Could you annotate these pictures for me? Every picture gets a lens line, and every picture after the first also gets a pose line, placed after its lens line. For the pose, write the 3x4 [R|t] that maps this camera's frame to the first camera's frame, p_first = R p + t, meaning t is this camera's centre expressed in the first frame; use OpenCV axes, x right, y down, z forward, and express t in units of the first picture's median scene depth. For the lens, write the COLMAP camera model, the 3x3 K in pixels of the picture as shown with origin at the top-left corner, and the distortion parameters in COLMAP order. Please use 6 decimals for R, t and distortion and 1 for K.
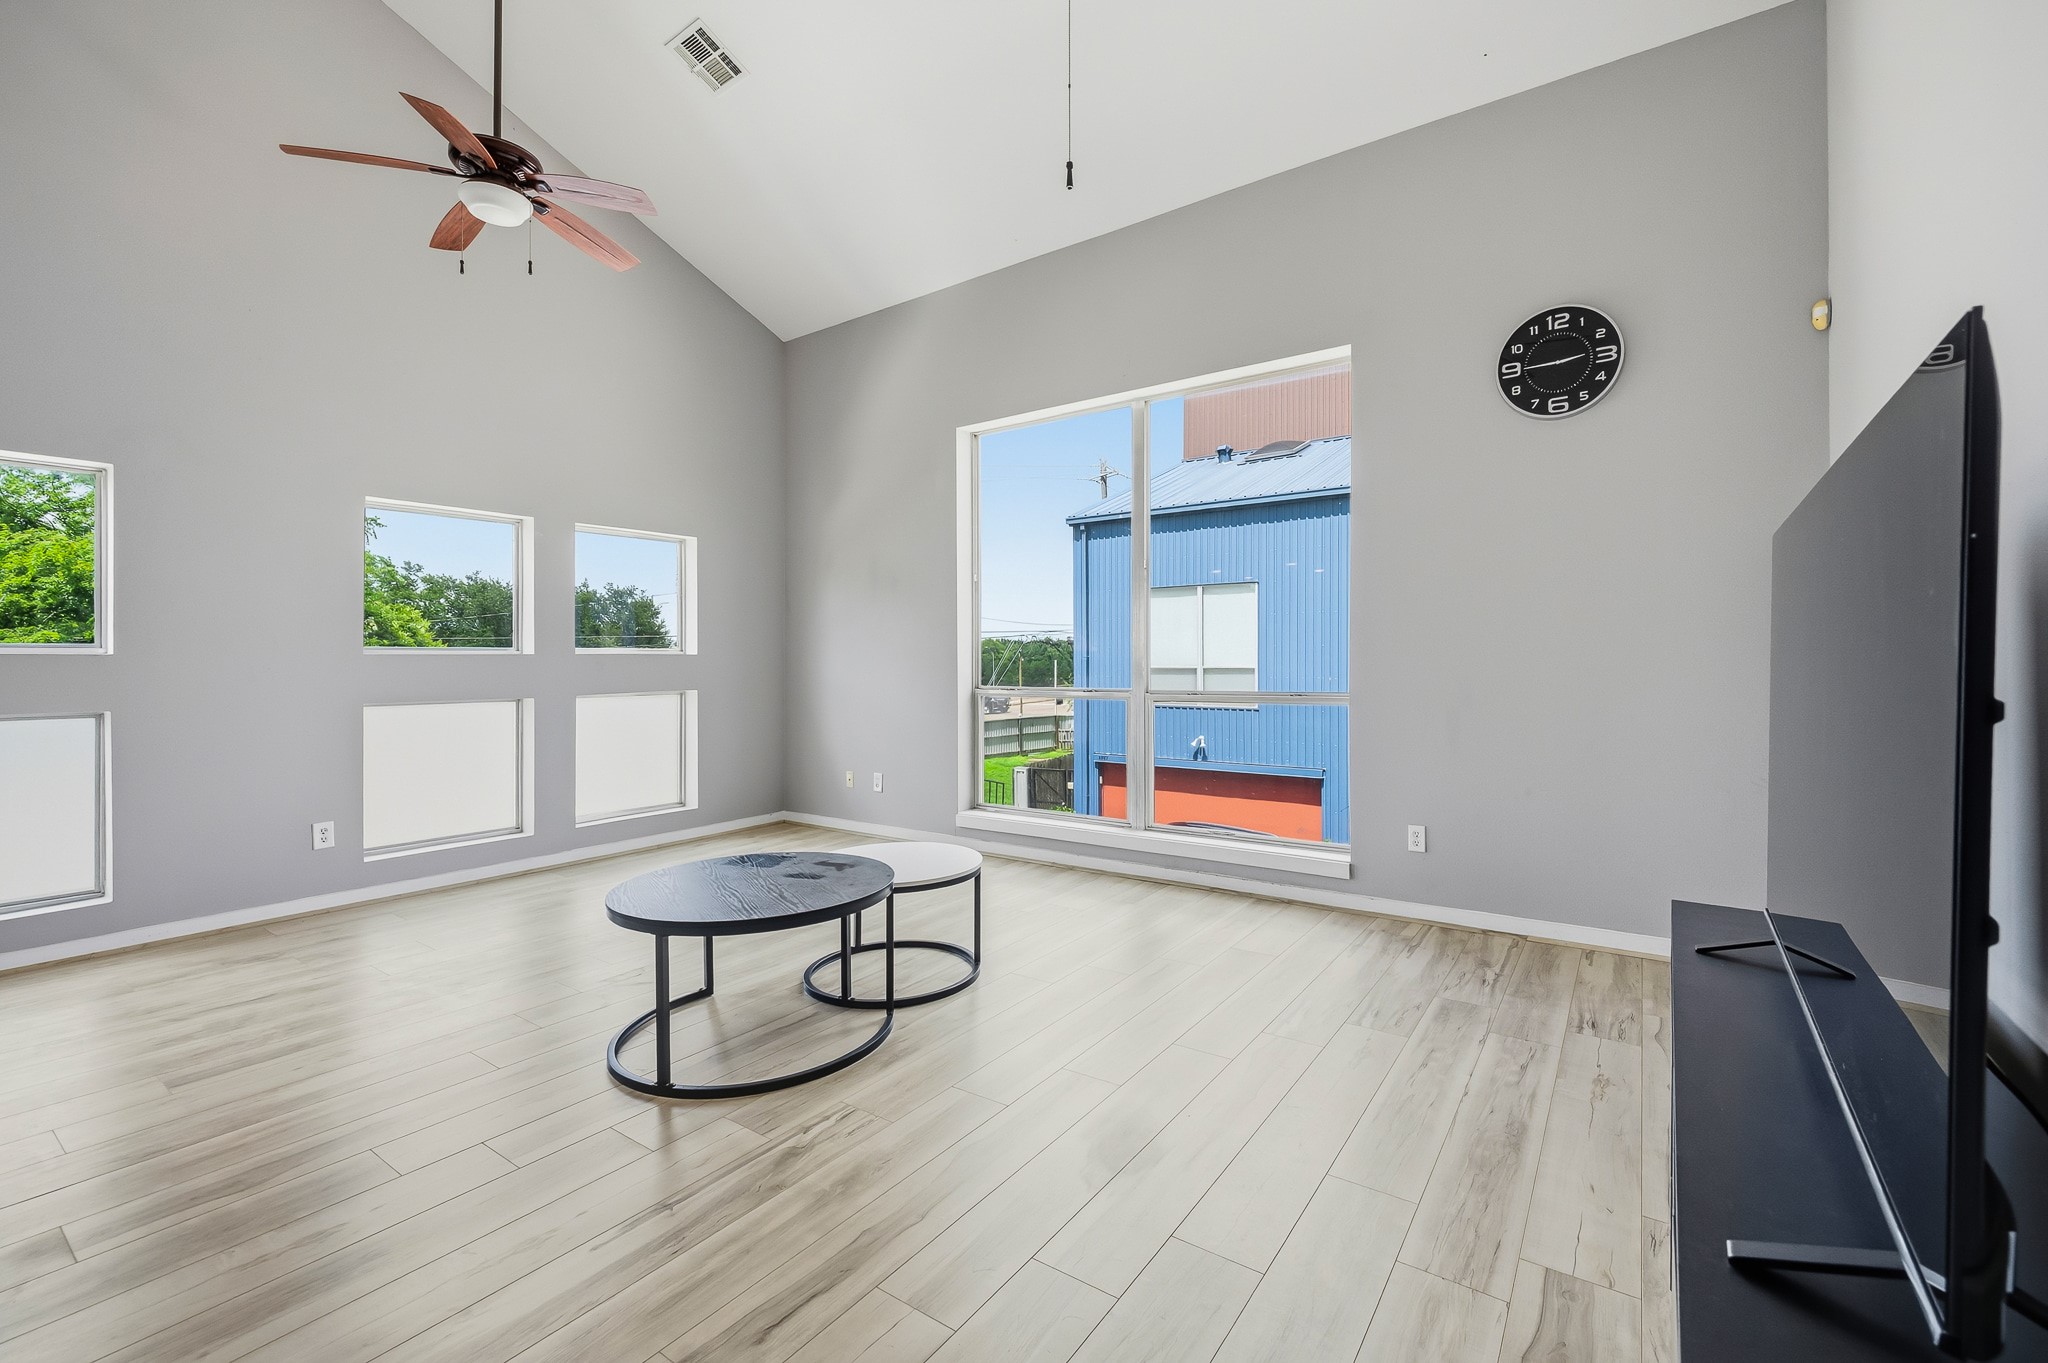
lens RADIAL K [[864.3, 0, 1068.1], [0, 864.3, 653.1], [0, 0, 1]] dist [-0.001798, -0.000208]
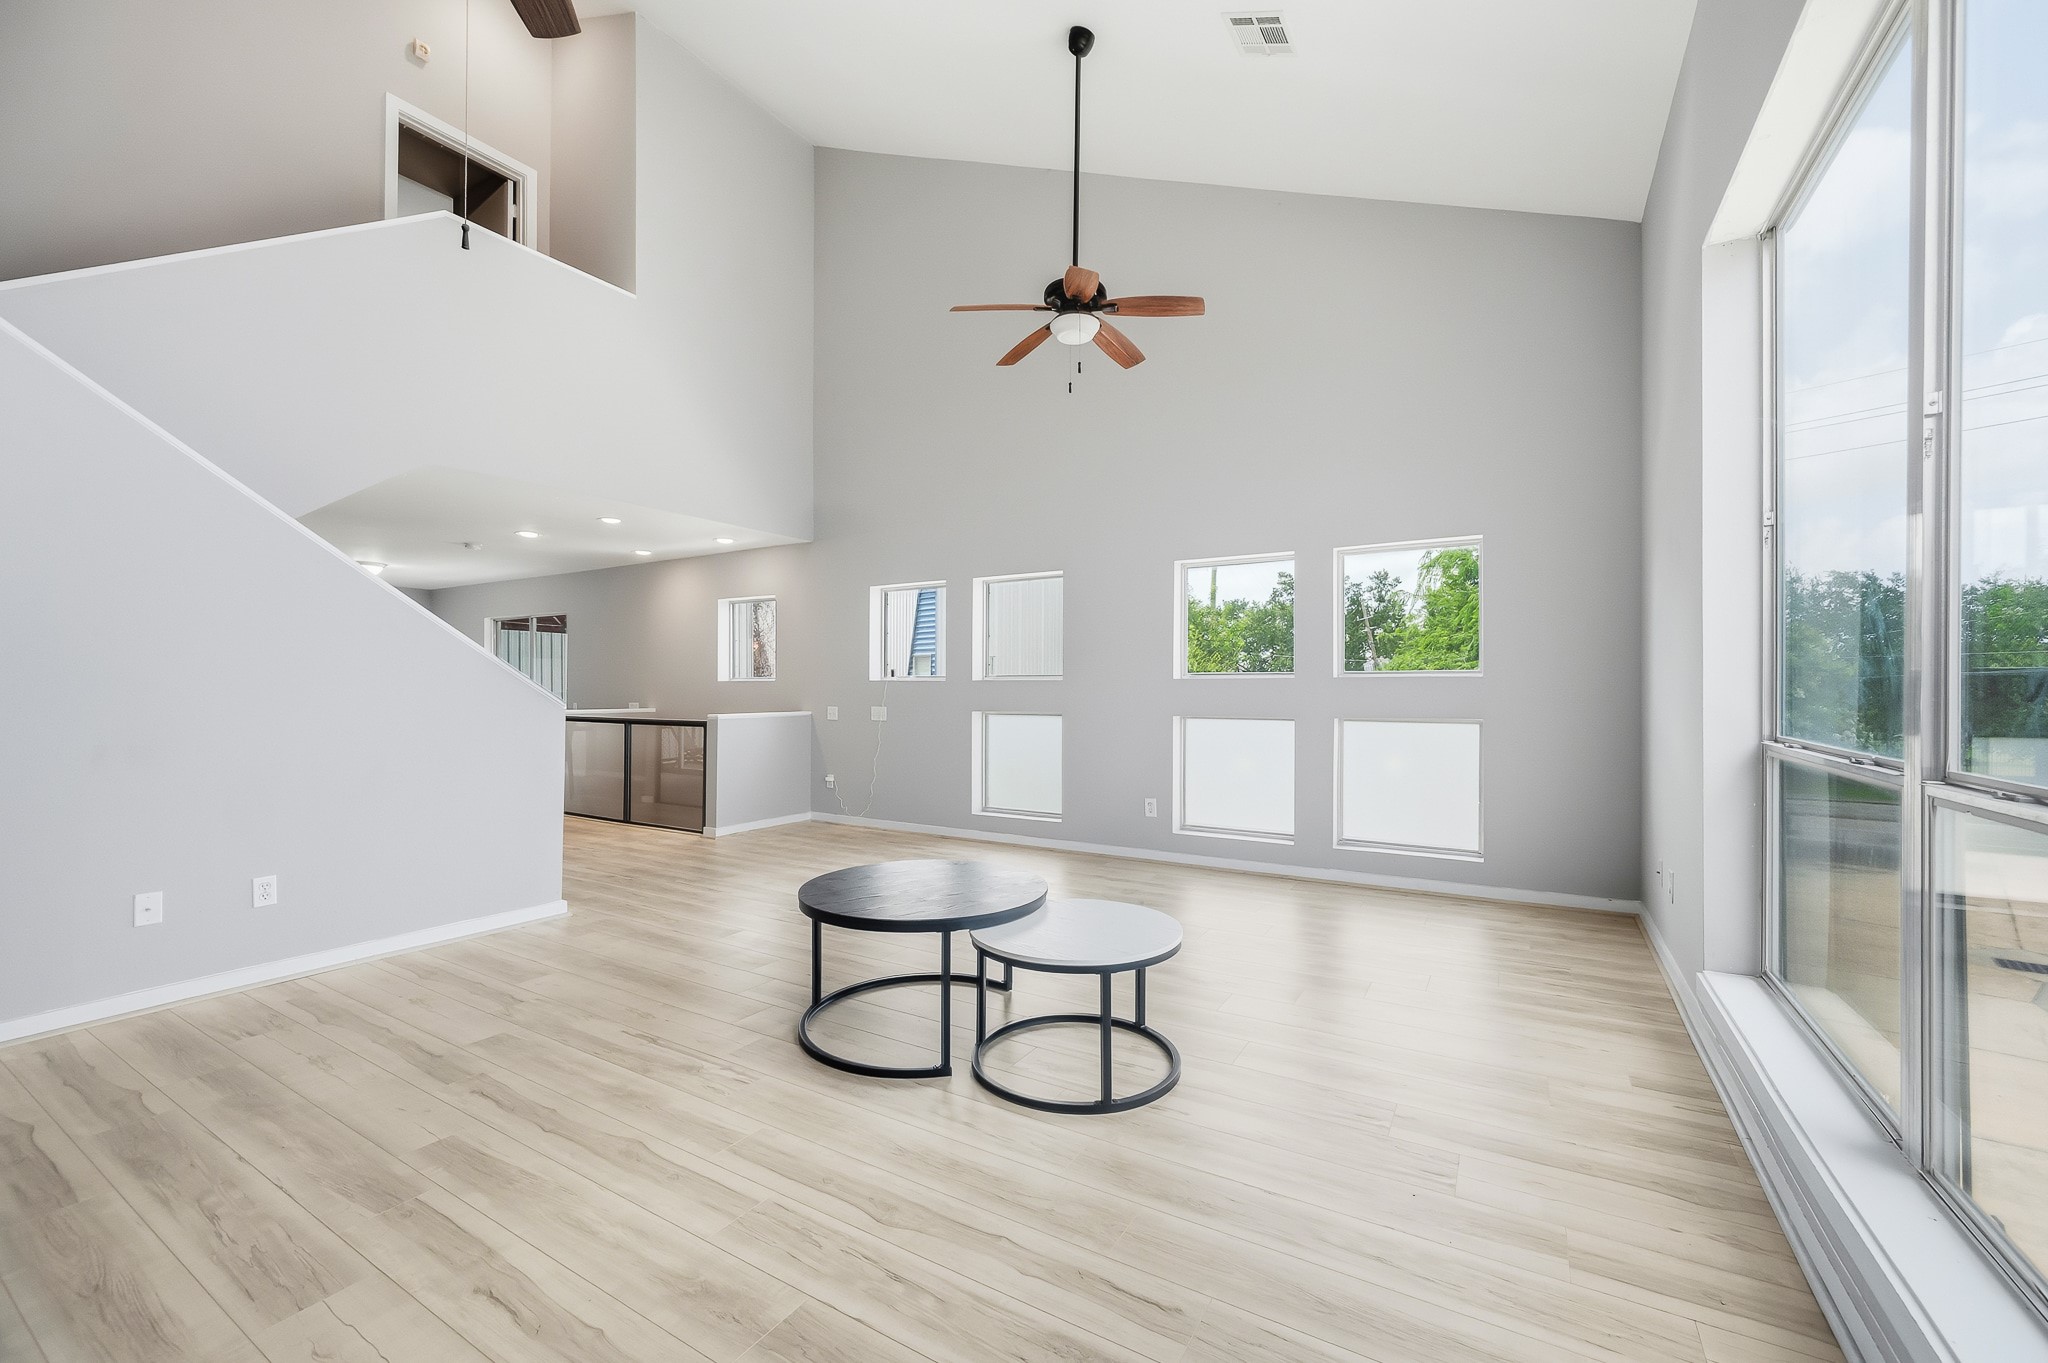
lens RADIAL K [[818.4, 0, 1024.0], [0, 818.4, 689.9], [0, 0, 1]] dist [0.000278, -0.000108]
pose [[0.045180, 0.009863, -0.998930, 0.537271], [0.008624, 0.999910, 0.010262, 0.003550], [0.998942, -0.009079, 0.045090, 0.847318]]
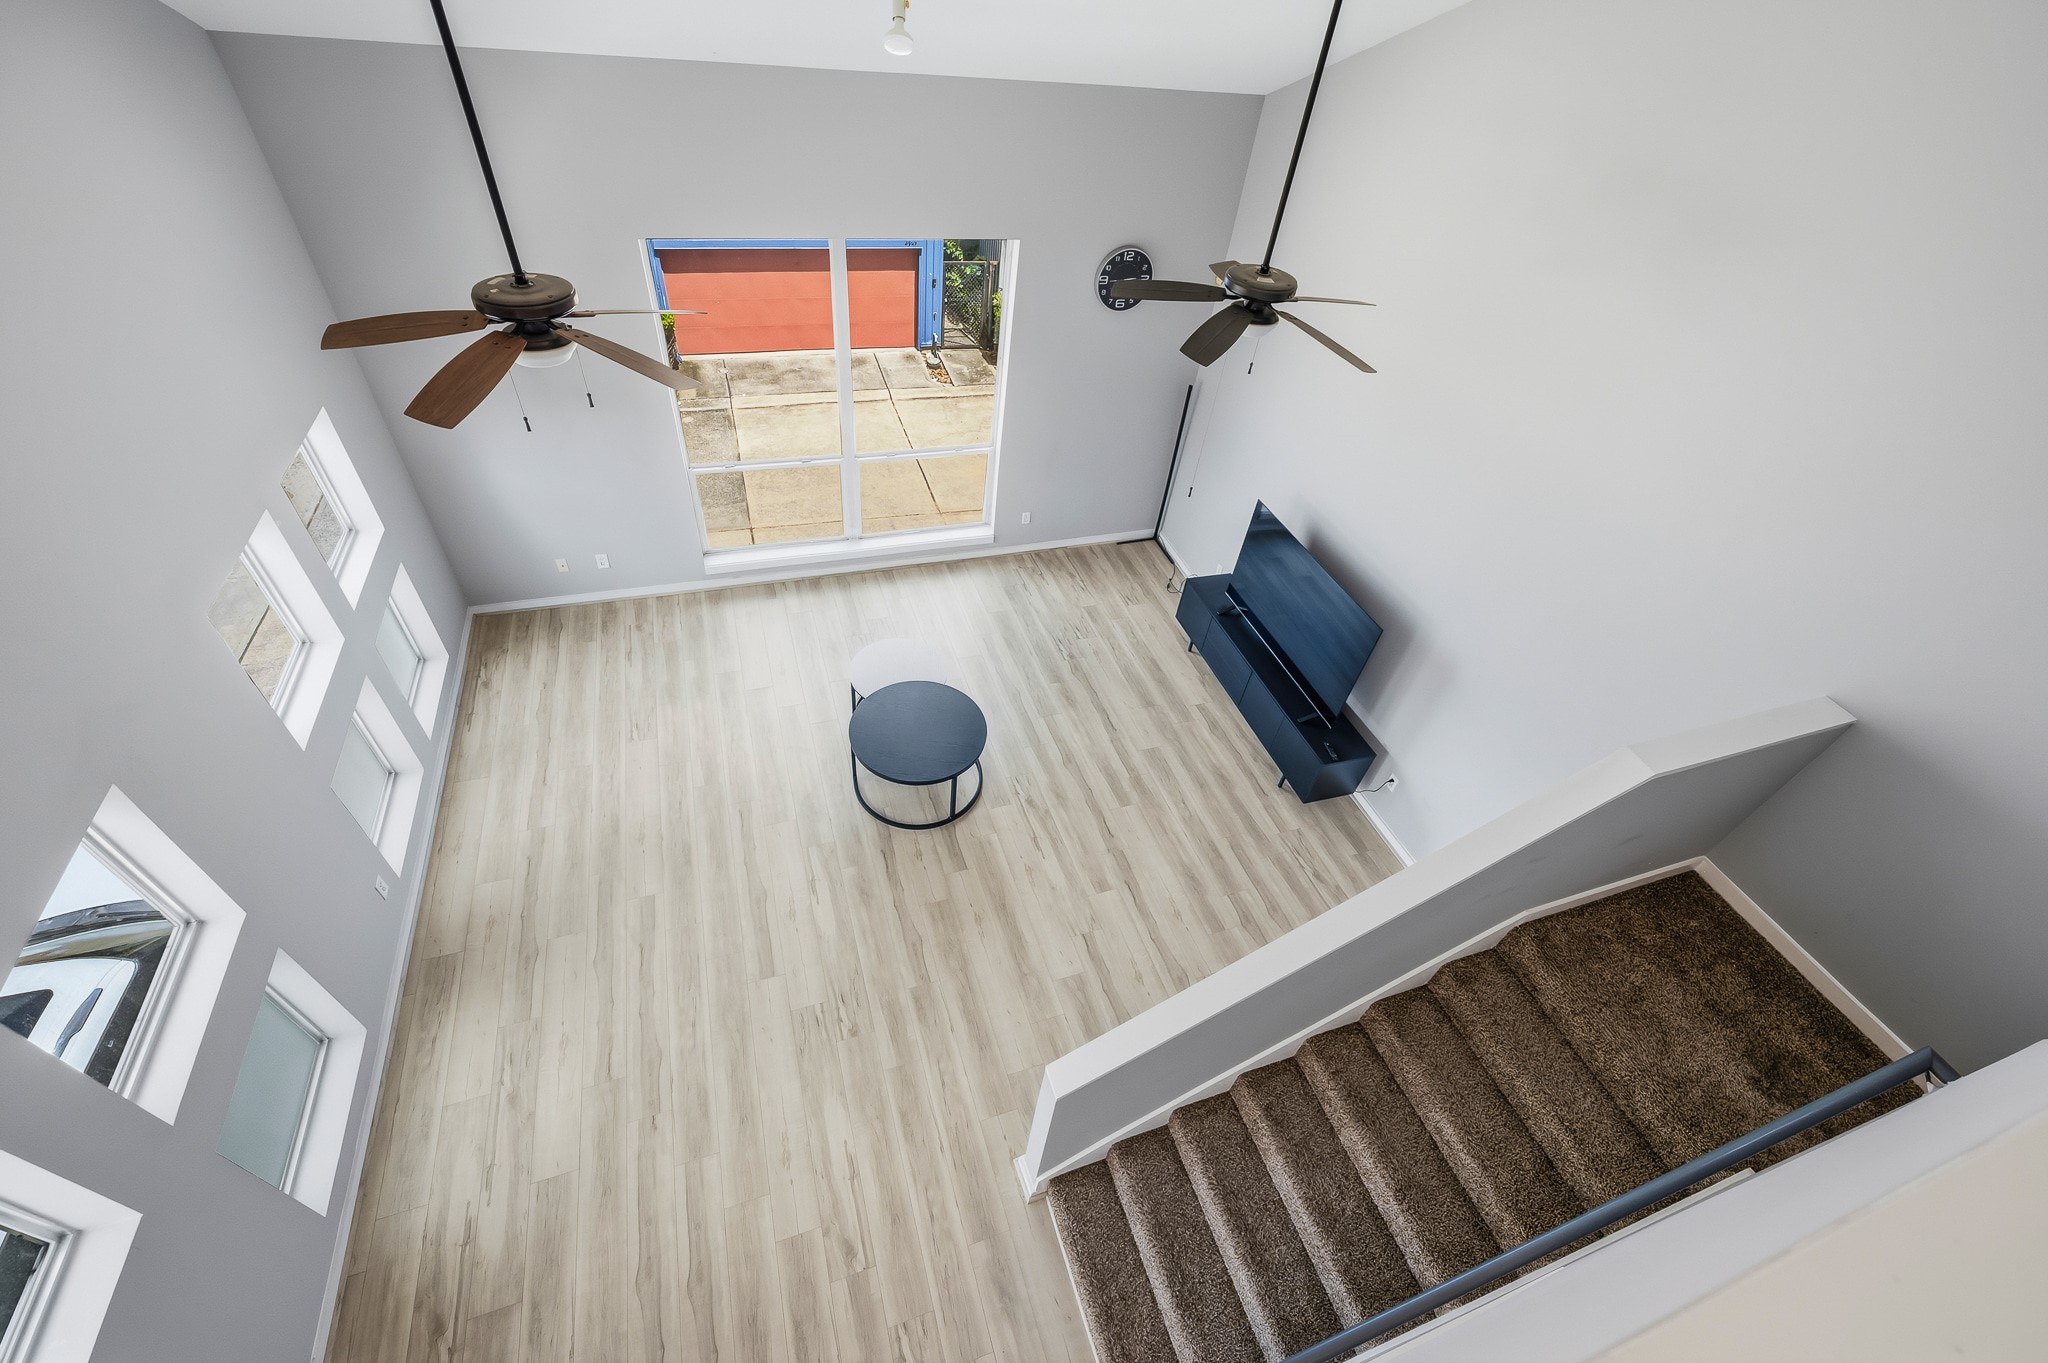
lens RADIAL K [[833.7, 0, 1028.5], [0, 833.7, 662.7], [0, 0, 1]] dist [0.001099, 0.000143]
pose [[0.599537, -0.493573, 0.630033, -1.047264], [-0.109783, 0.729042, 0.675607, -0.910096], [-0.792782, -0.474218, 0.382902, 0.112074]]
